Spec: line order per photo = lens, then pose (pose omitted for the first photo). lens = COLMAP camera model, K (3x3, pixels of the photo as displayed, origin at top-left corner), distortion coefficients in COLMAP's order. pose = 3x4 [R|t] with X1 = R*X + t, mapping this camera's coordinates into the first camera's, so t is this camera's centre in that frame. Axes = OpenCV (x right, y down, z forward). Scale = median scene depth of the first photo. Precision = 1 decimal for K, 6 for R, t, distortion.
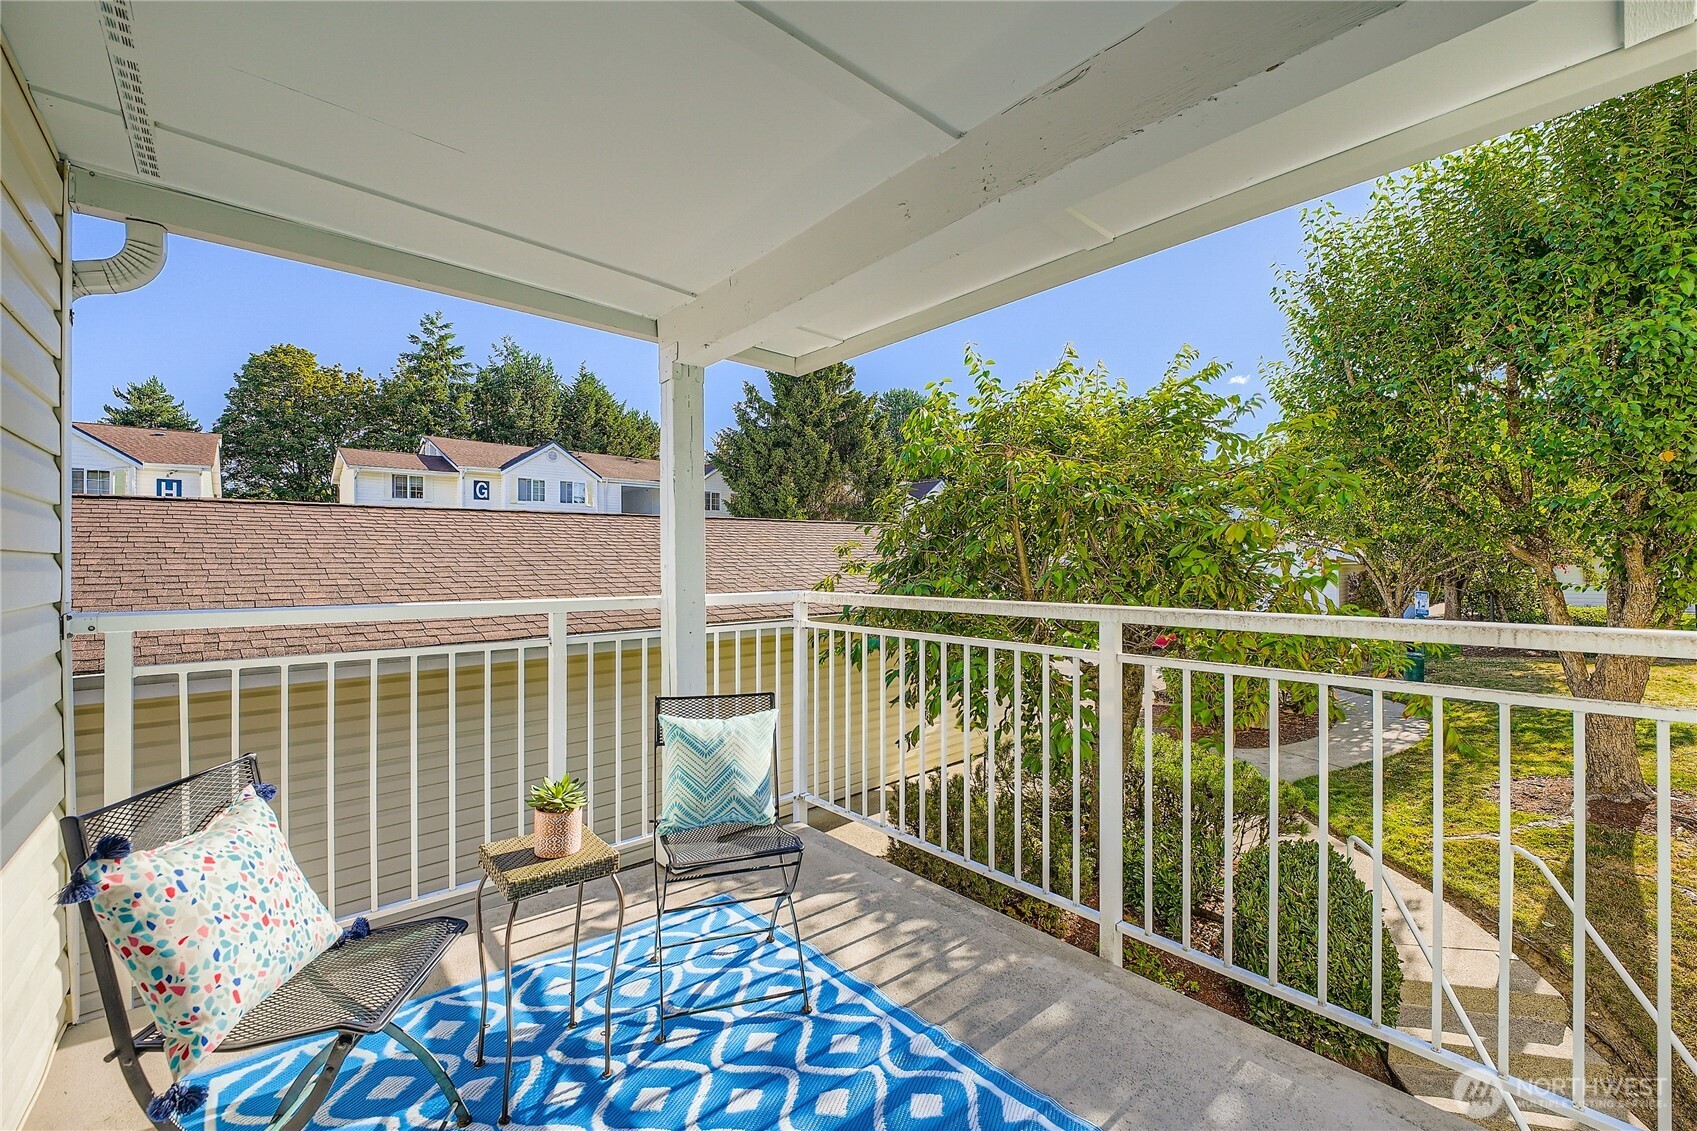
lens RADIAL K [[686.1, 0, 856.6], [0, 686.1, 557.8], [0, 0, 1]] dist [-0.012390, 0.000565]
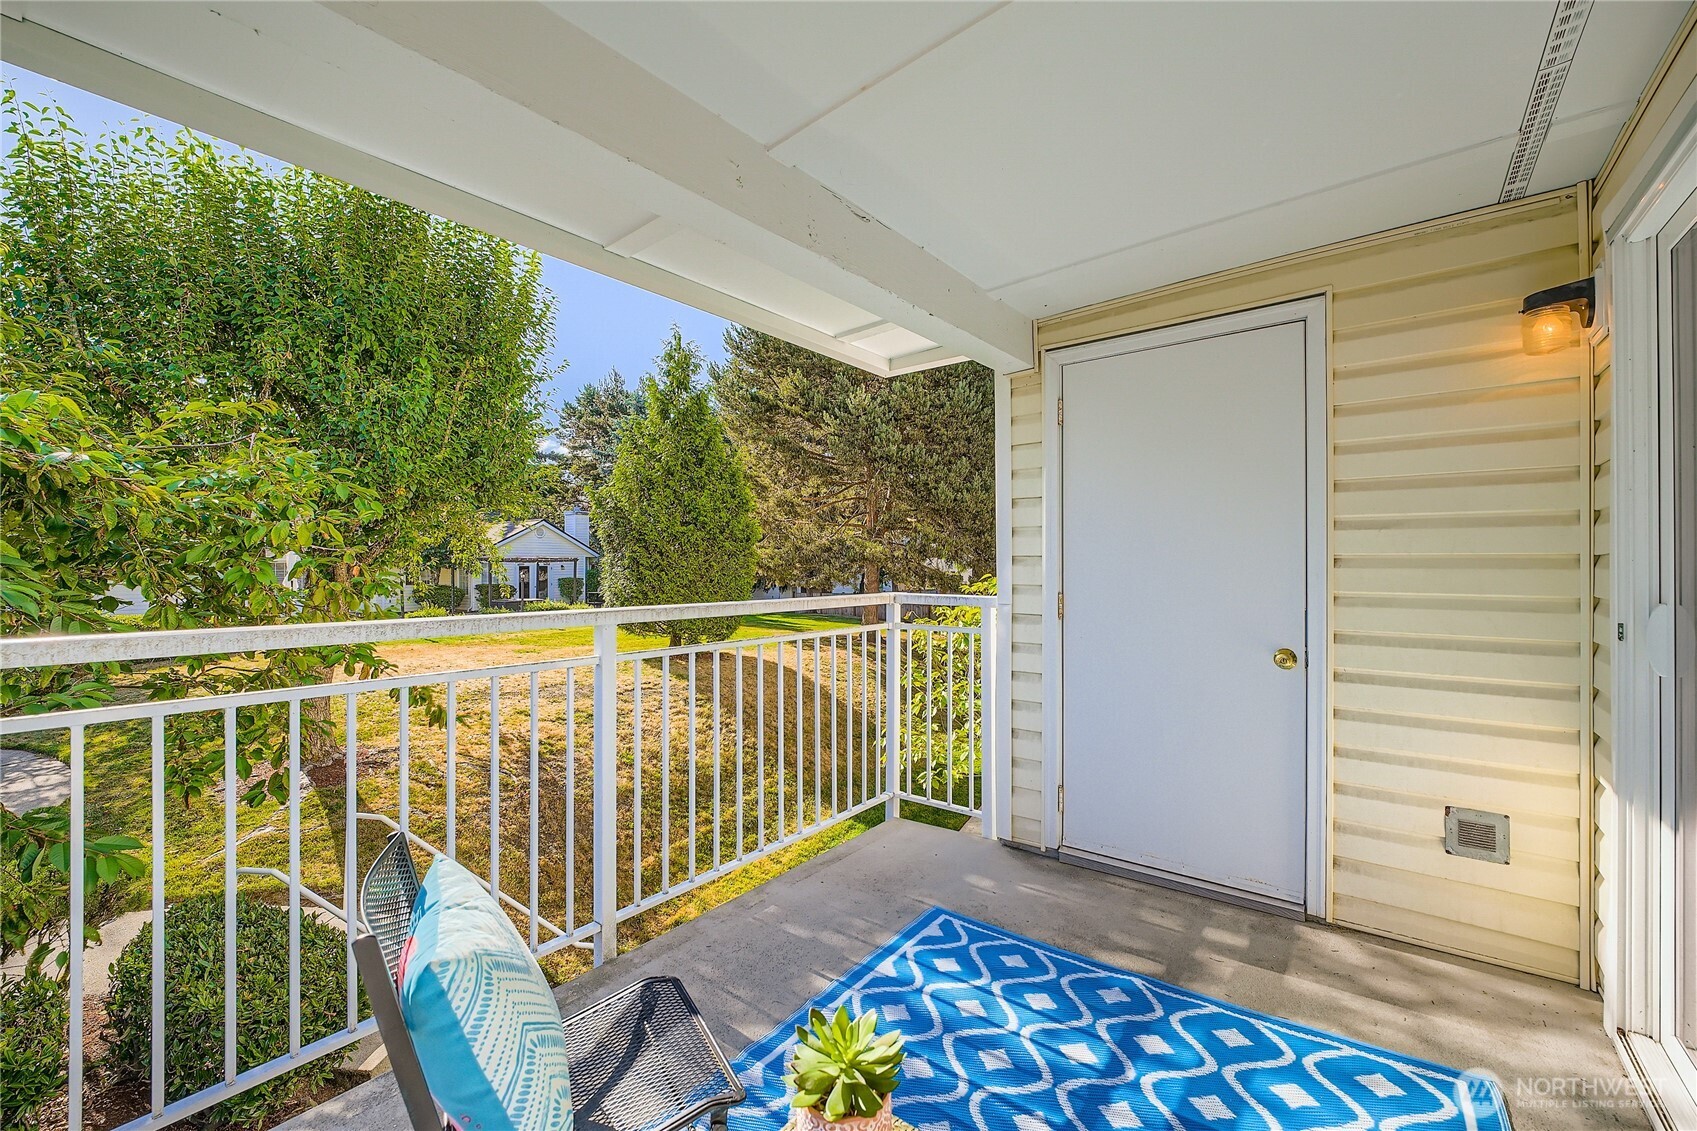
lens RADIAL K [[686.1, 0, 863.4], [0, 686.1, 574.4], [0, 0, 1]] dist [-0.012390, 0.000565]
pose [[-0.195265, -0.004558, 0.980740, -1.032318], [-0.010923, 0.999937, 0.002472, 0.020230], [-0.980690, -0.010230, -0.195303, 1.234219]]
